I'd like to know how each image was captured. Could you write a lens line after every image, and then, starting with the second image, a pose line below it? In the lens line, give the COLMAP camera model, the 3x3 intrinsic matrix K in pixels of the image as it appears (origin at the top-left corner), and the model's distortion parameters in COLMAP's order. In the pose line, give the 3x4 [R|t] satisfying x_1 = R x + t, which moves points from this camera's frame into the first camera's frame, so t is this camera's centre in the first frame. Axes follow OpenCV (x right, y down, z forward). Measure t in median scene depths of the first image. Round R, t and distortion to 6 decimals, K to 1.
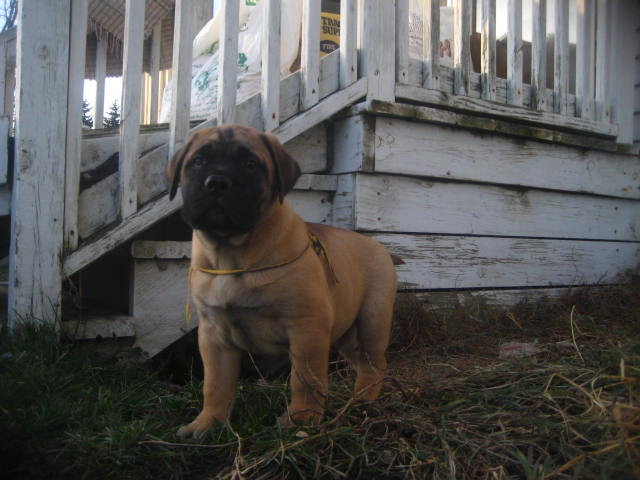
lens RADIAL K [[660.6, 0, 317.8], [0, 660.6, 229.4], [0, 0, 1]] dist [-0.166295, 0.226984]
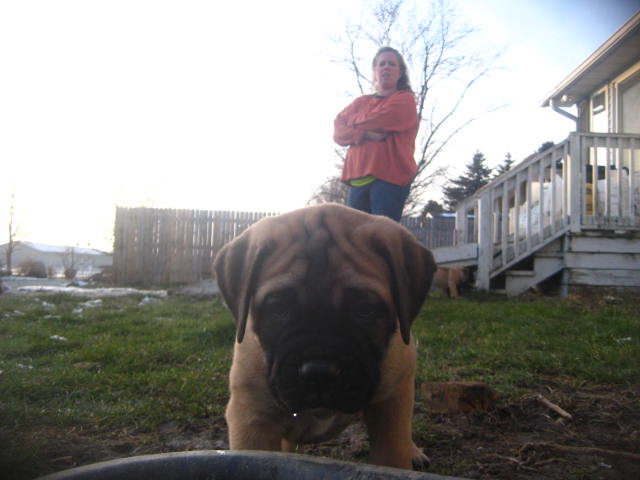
lens RADIAL K [[660.6, 0, 317.8], [0, 660.6, 229.4], [0, 0, 1]] dist [-0.166295, 0.226984]
pose [[0.830006, -0.033877, -0.556725, 0.788024], [-0.001491, 0.998015, -0.062953, 0.014755], [0.557753, 0.053081, 0.828308, -2.354751]]
